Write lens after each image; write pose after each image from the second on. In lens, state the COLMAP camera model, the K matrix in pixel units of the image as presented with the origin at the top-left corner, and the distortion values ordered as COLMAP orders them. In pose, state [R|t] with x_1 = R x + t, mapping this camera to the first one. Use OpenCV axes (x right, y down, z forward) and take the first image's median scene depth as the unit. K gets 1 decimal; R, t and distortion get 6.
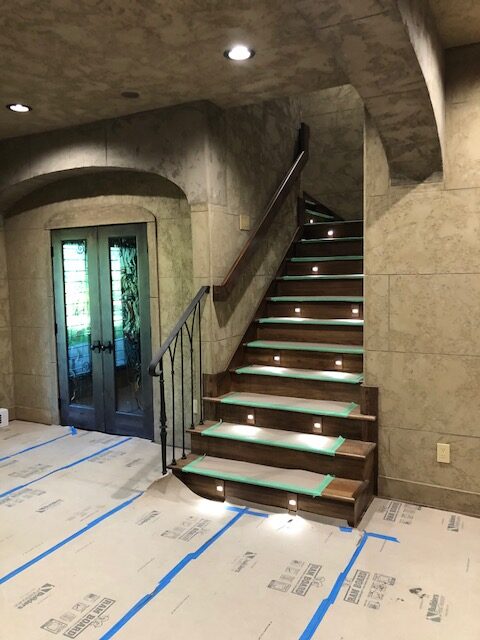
lens RADIAL K [[523.1, 0, 239.1], [0, 523.1, 318.0], [0, 0, 1]] dist [0.038481, -0.038314]
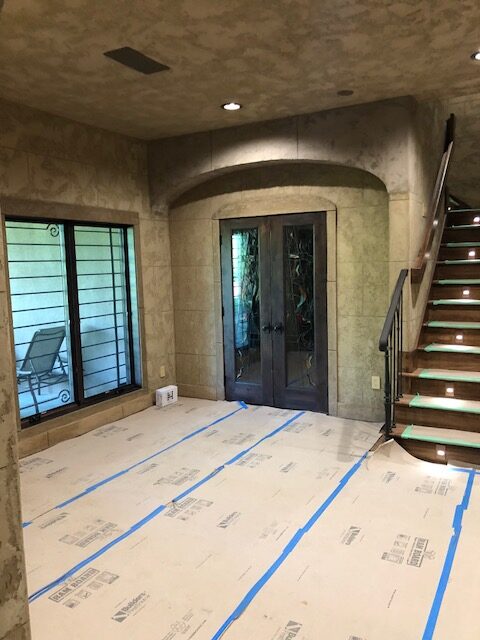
lens RADIAL K [[523.1, 0, 244.1], [0, 523.1, 318.3], [0, 0, 1]] dist [0.038481, -0.038314]
pose [[0.999667, -0.003397, -0.025569, -0.323134], [0.003930, 0.999776, 0.020805, 0.013934], [0.025493, -0.020898, 0.999457, -0.081598]]
